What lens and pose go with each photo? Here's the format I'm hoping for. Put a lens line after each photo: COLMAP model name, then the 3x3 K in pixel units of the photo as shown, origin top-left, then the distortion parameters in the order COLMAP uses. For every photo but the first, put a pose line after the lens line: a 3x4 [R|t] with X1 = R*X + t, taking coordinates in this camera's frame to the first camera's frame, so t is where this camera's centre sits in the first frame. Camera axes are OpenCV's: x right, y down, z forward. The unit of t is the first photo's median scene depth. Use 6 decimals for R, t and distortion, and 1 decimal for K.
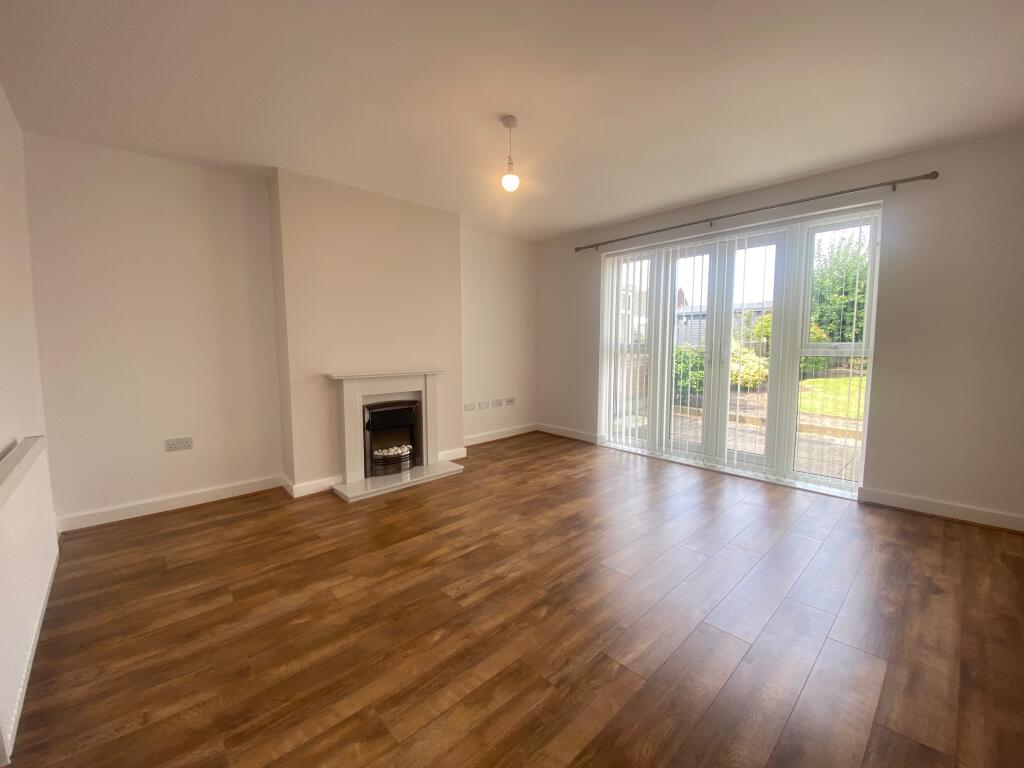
lens RADIAL K [[414.4, 0, 507.6], [0, 414.4, 381.2], [0, 0, 1]] dist [0.025995, -0.023534]
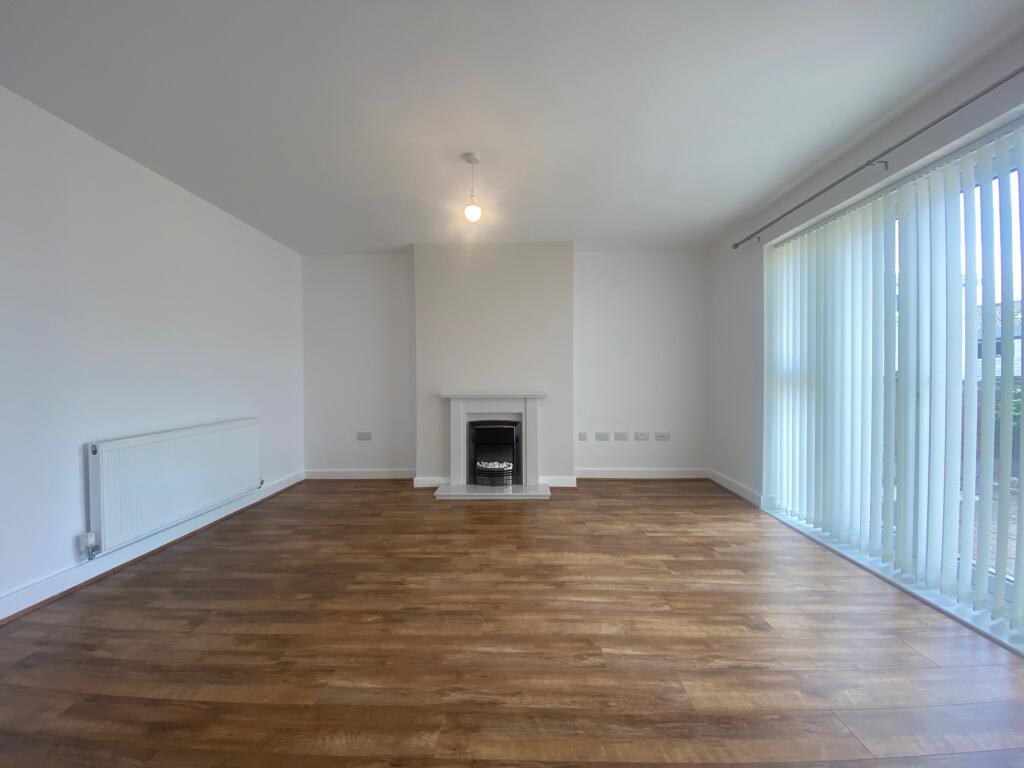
lens RADIAL K [[414.4, 0, 507.6], [0, 414.4, 381.2], [0, 0, 1]] dist [0.025995, -0.023534]
pose [[0.719609, 0.012485, -0.694267, 0.545113], [-0.064150, 0.996758, -0.048566, -0.004929], [0.691410, 0.079486, 0.718077, 0.228753]]
